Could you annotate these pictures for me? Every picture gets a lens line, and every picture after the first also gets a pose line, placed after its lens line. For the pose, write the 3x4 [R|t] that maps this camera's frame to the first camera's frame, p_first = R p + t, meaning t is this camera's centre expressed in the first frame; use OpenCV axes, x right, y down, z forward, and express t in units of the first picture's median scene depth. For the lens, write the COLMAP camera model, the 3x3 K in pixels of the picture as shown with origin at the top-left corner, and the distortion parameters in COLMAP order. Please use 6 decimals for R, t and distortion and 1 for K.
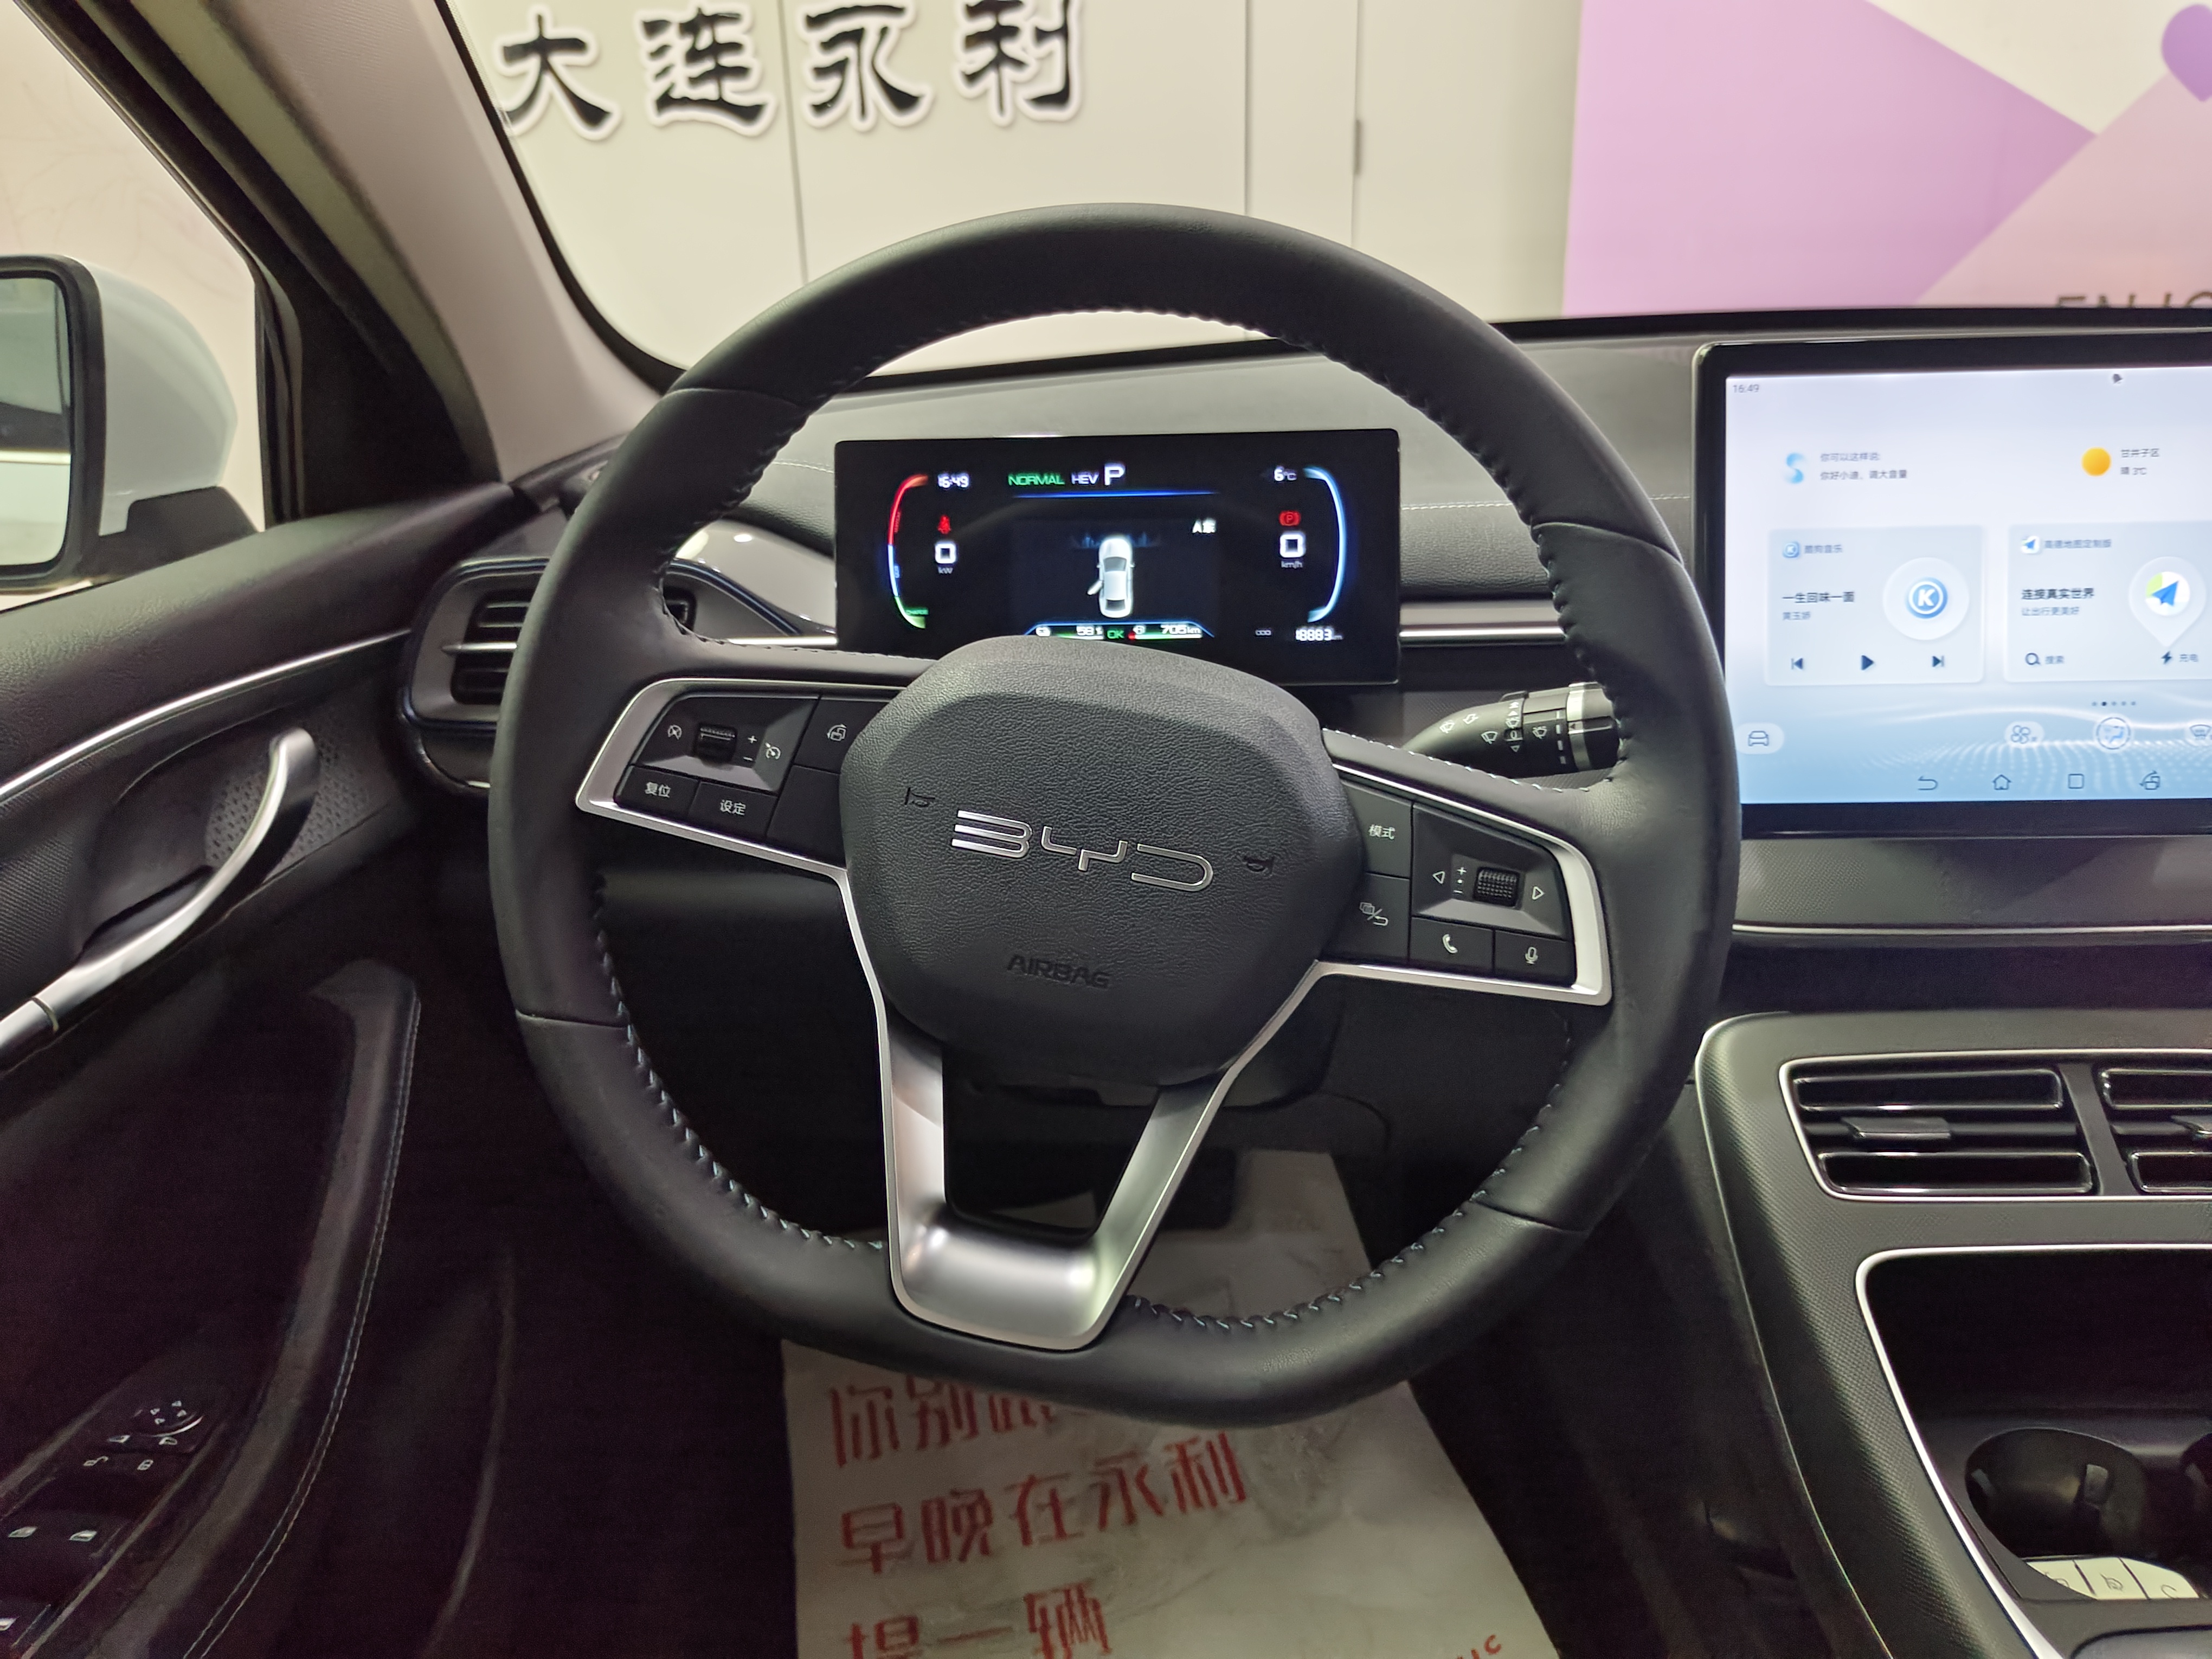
lens RADIAL K [[1541.0, 0, 1080.0], [0, 1541.0, 841.7], [0, 0, 1]] dist [0.030896, -0.045397]
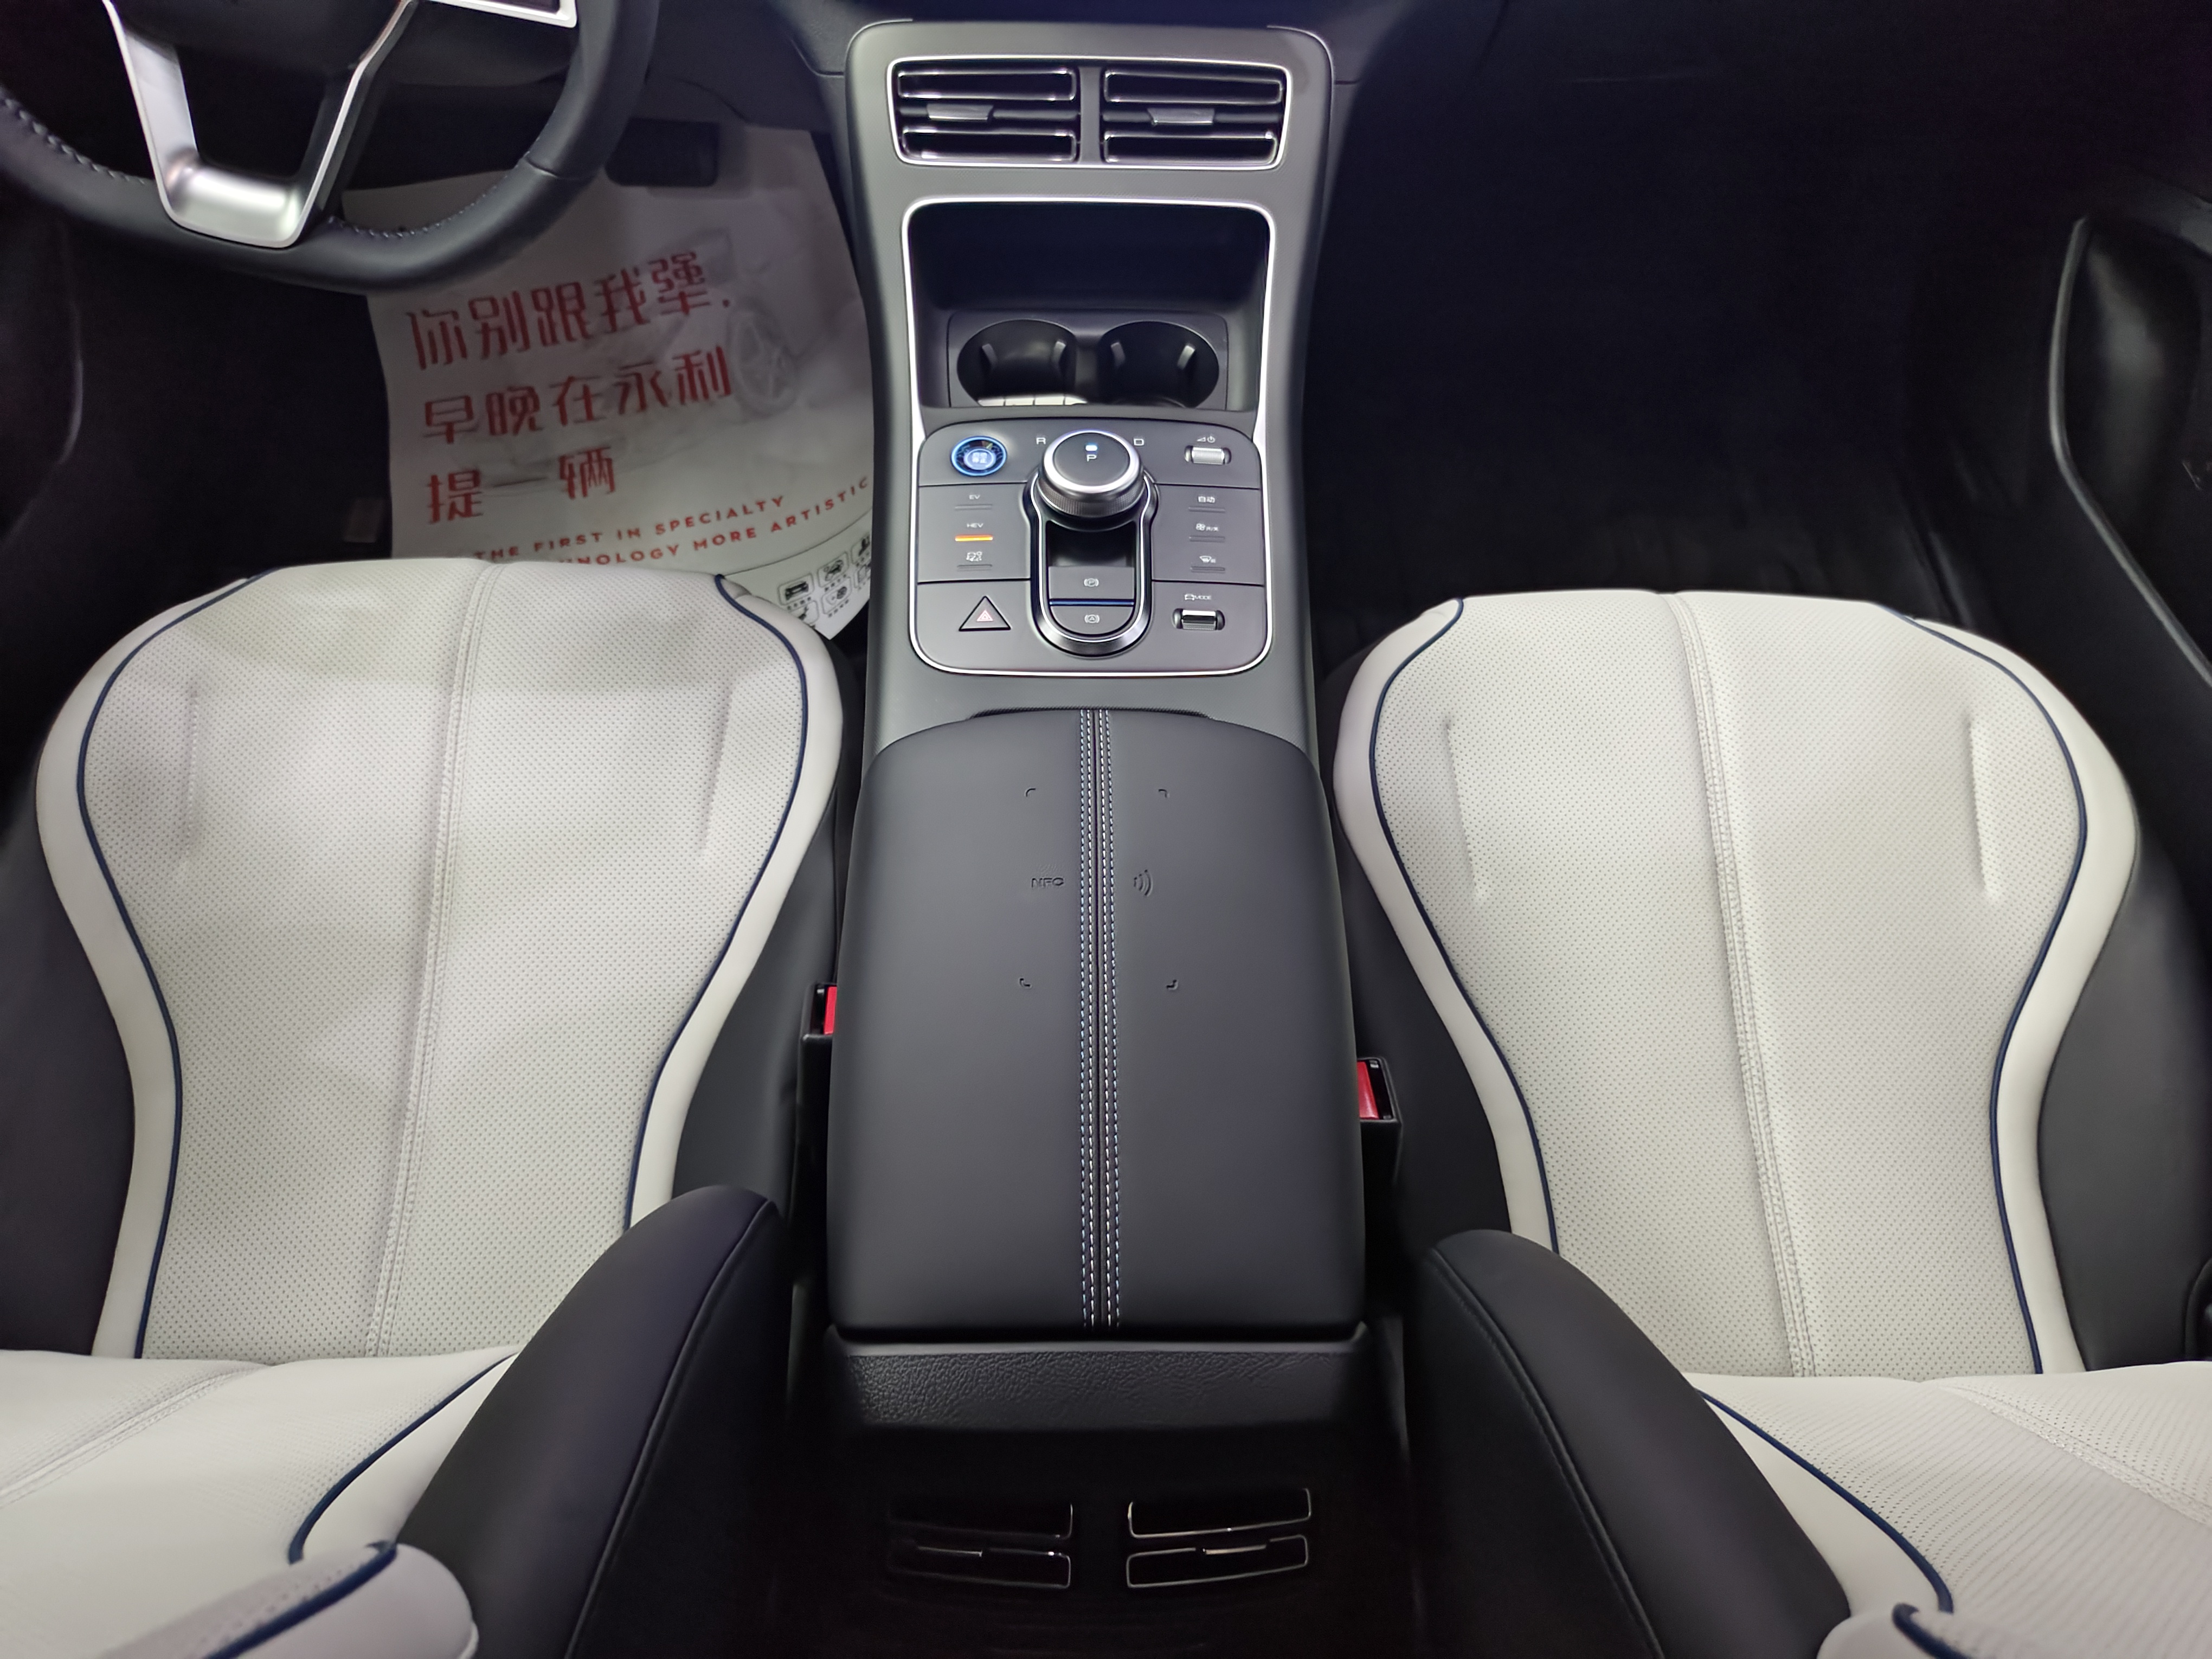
lens RADIAL K [[1541.0, 0, 1109.2], [0, 1541.0, 812.8], [0, 0, 1]] dist [0.030896, -0.045397]
pose [[0.996052, -0.017627, 0.087008, 0.529817], [-0.036479, 0.812259, 0.582155, -0.132095], [-0.080934, -0.583031, 0.808409, -0.569175]]
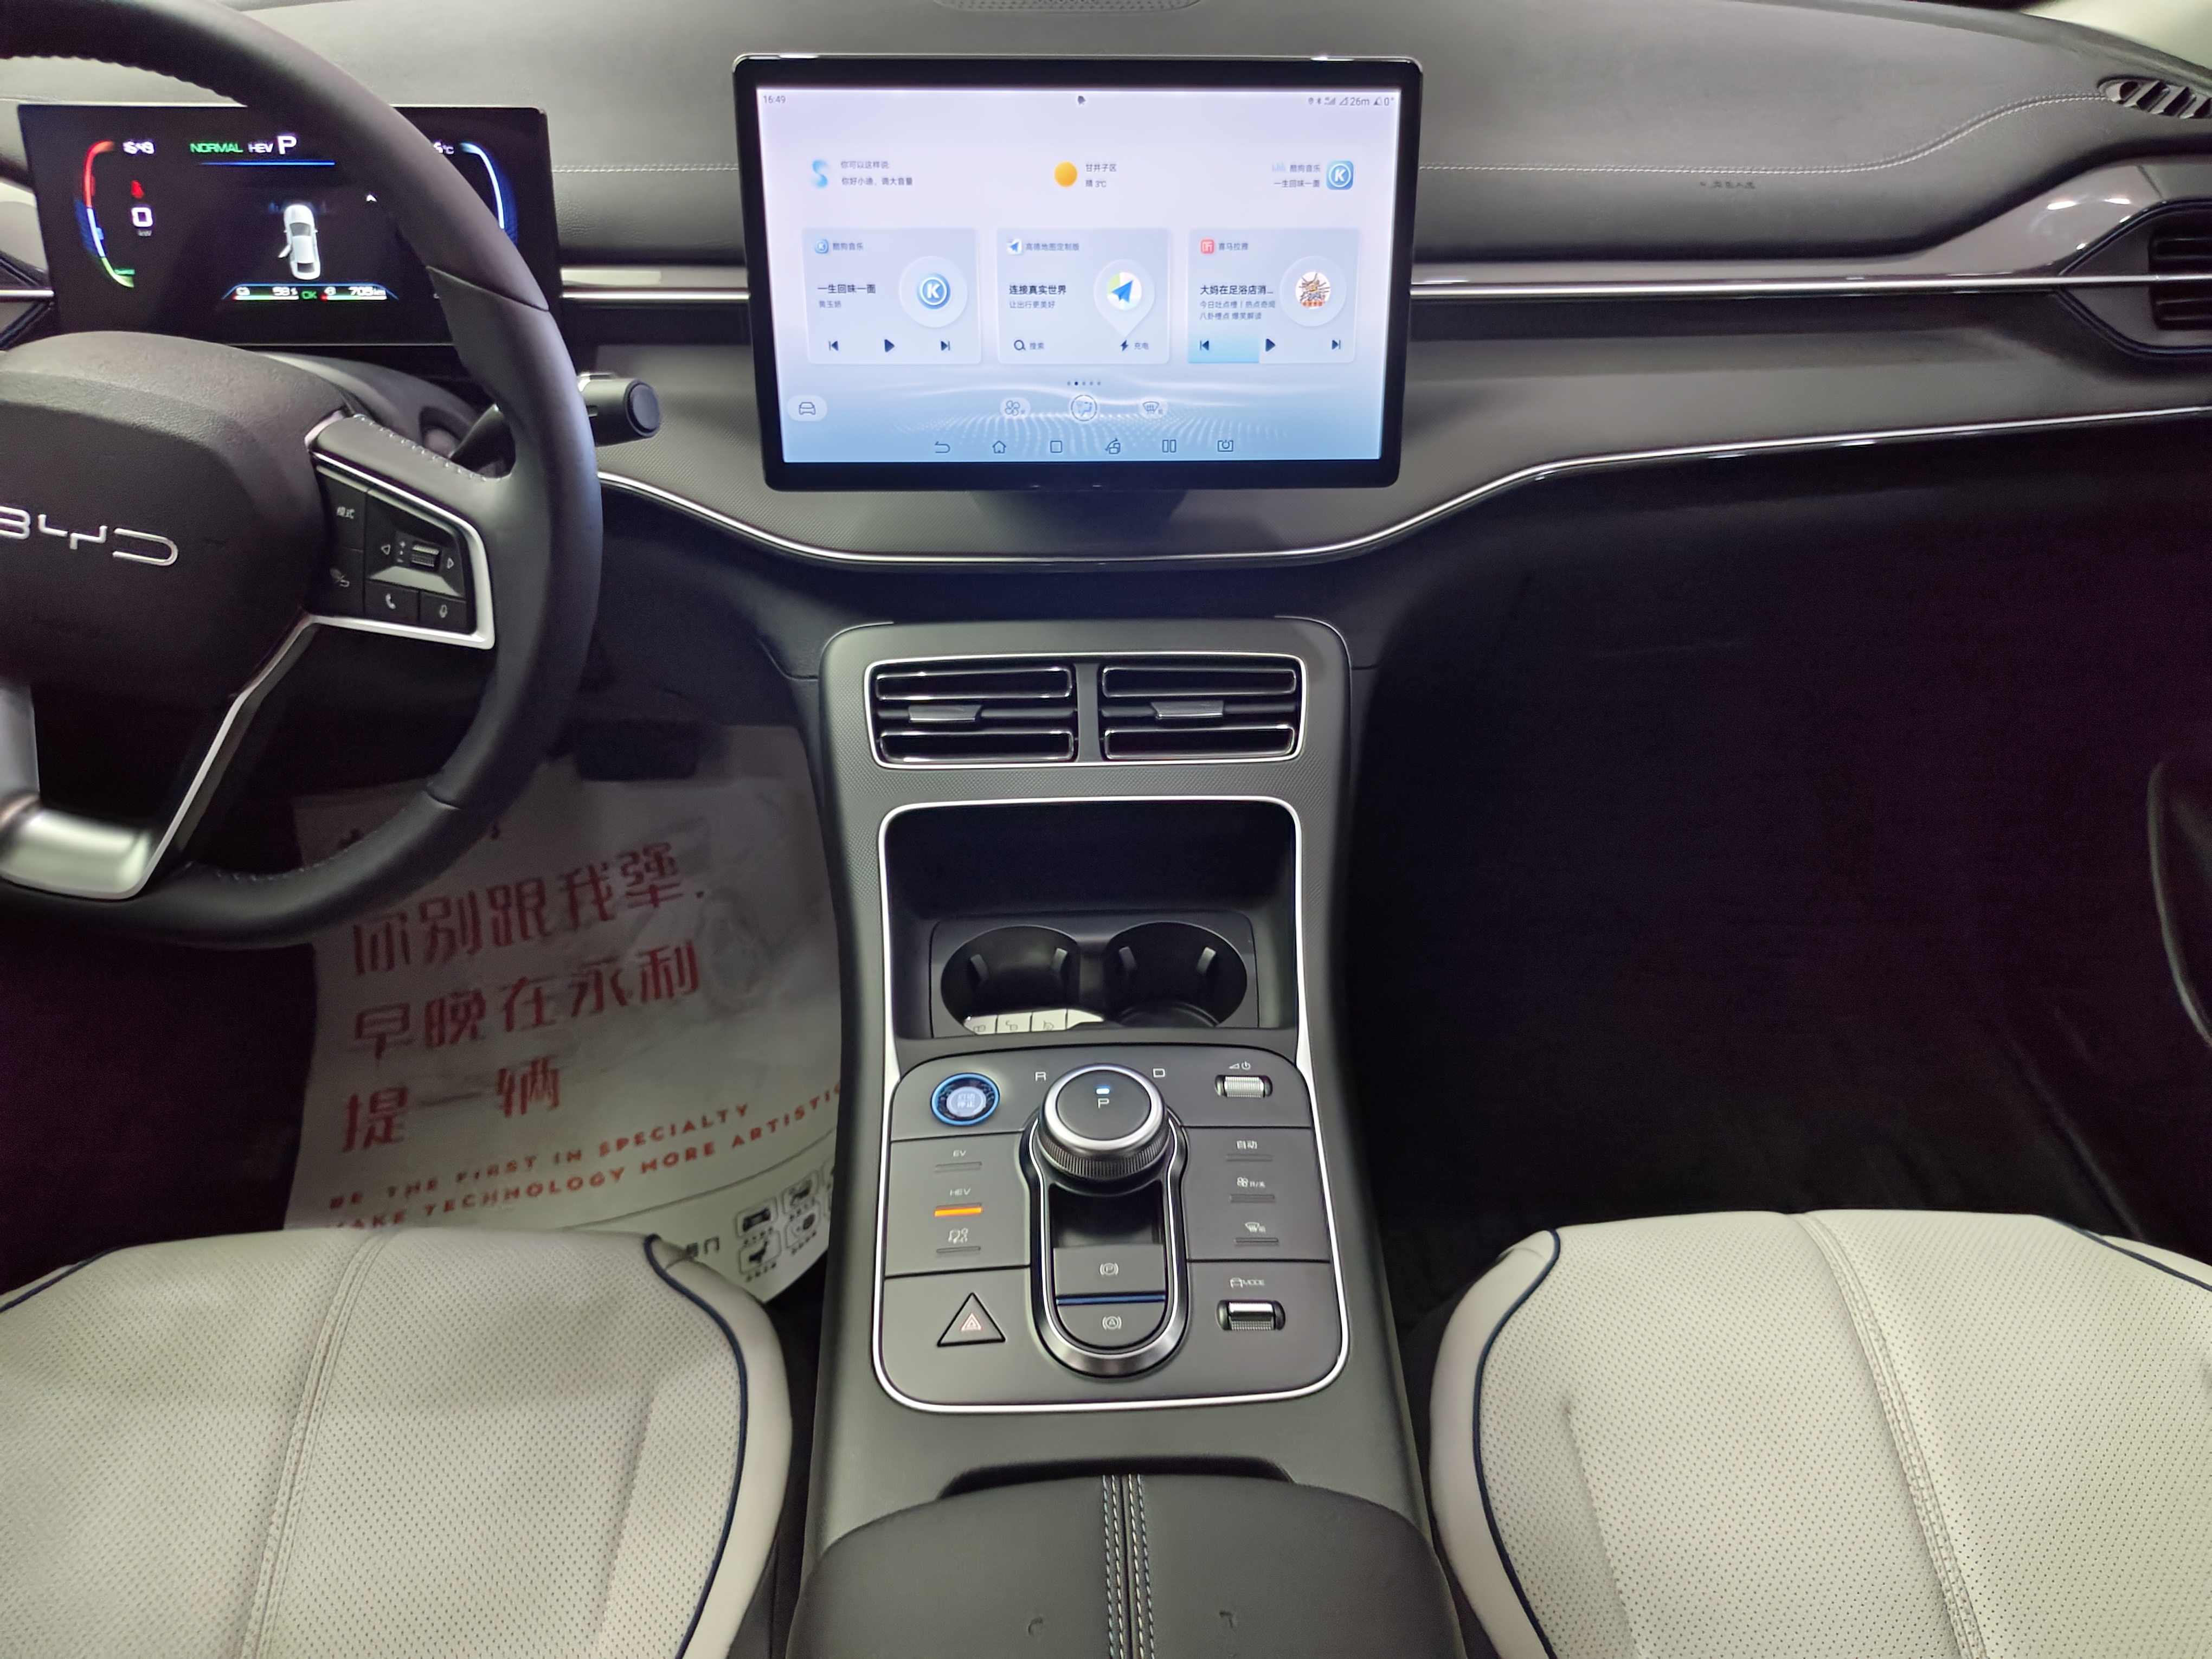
lens RADIAL K [[1541.0, 0, 1121.8], [0, 1541.0, 818.7], [0, 0, 1]] dist [0.030896, -0.045397]
pose [[0.994511, -0.022295, 0.102232, 0.542494], [-0.007963, 0.958077, 0.286400, -0.105574], [-0.104332, -0.285641, 0.952640, -0.289367]]
